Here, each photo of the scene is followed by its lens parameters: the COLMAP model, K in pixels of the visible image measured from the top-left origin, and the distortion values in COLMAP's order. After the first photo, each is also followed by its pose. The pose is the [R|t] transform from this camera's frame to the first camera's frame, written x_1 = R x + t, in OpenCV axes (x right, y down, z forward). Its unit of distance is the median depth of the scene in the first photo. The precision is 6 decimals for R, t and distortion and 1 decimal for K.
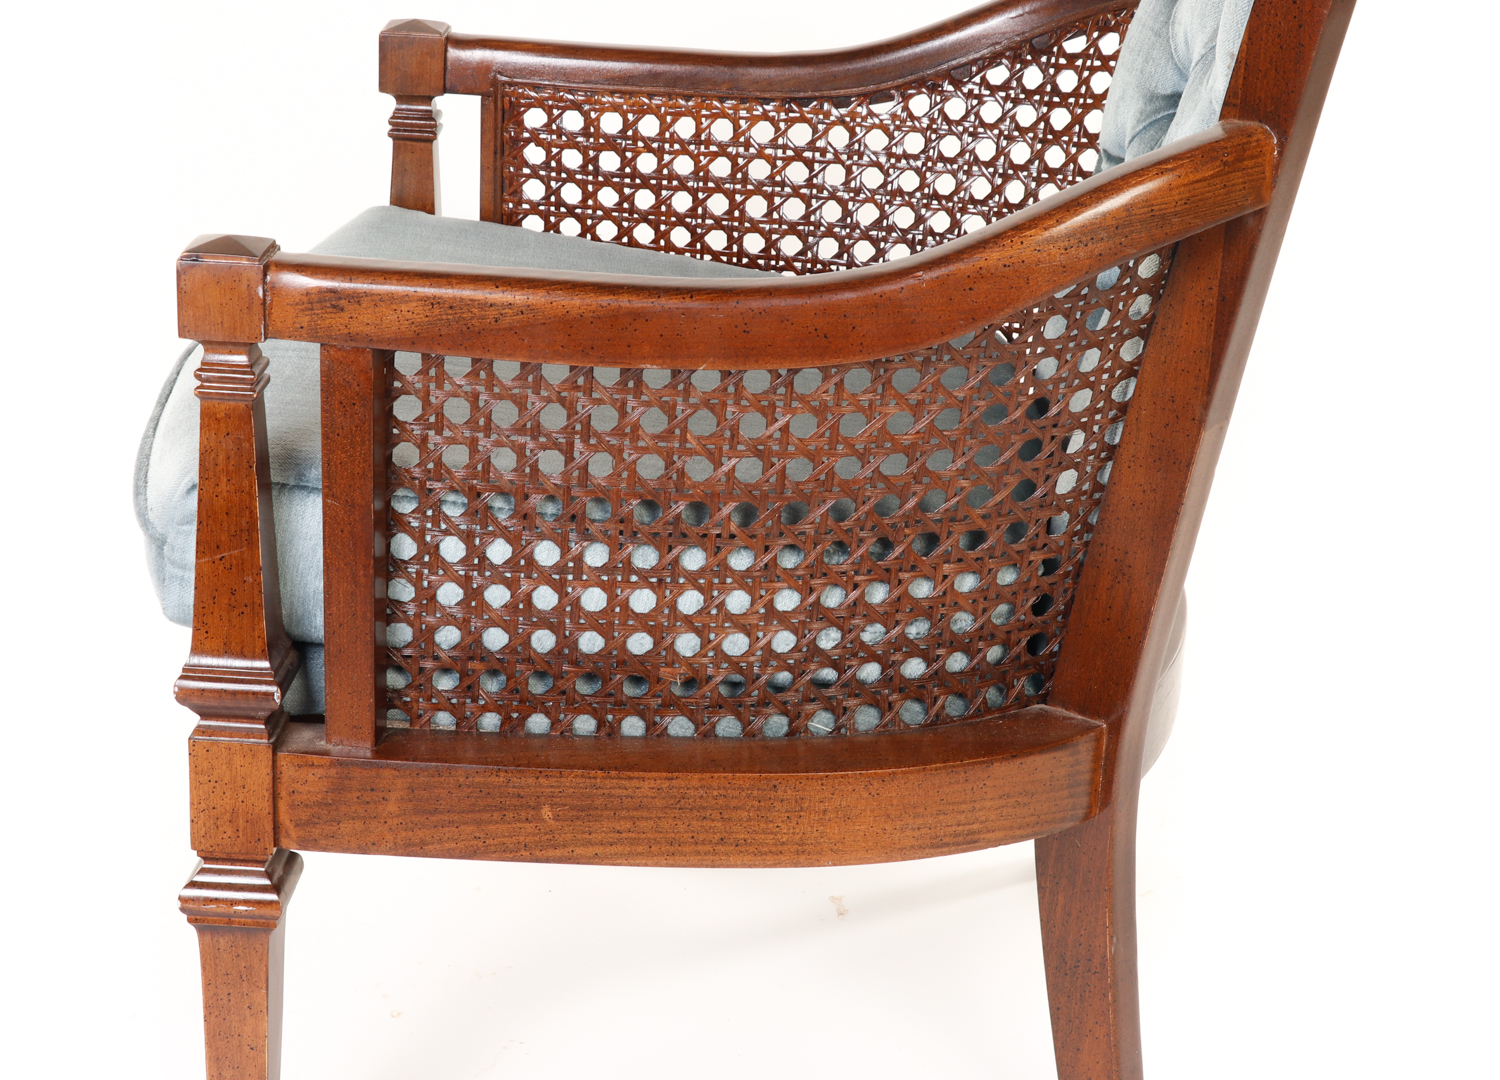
lens RADIAL K [[2653.0, 0, 779.1], [0, 2653.0, 588.8], [0, 0, 1]] dist [0.048327, 0.067086]
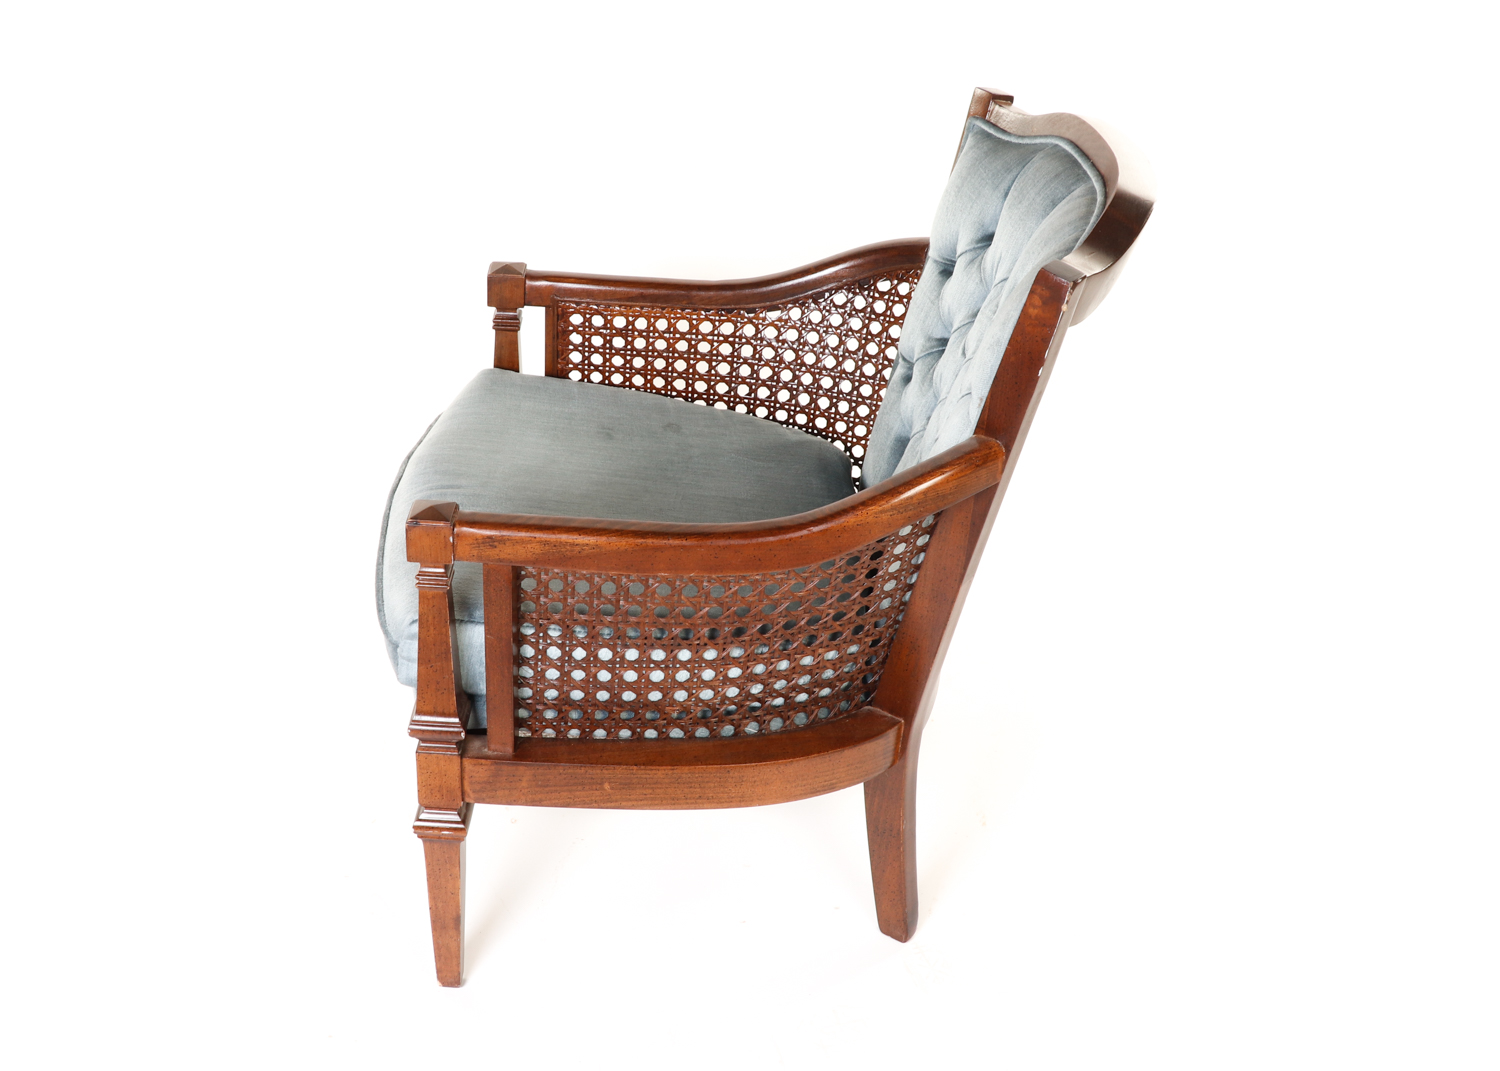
lens RADIAL K [[1582.0, 0, 703.8], [0, 1582.0, 536.3], [0, 0, 1]] dist [-0.132952, -0.000782]
pose [[0.999717, -0.009339, 0.021901, -0.040571], [0.005721, 0.987135, 0.159784, -0.258217], [-0.023111, -0.159613, 0.986909, -0.067472]]
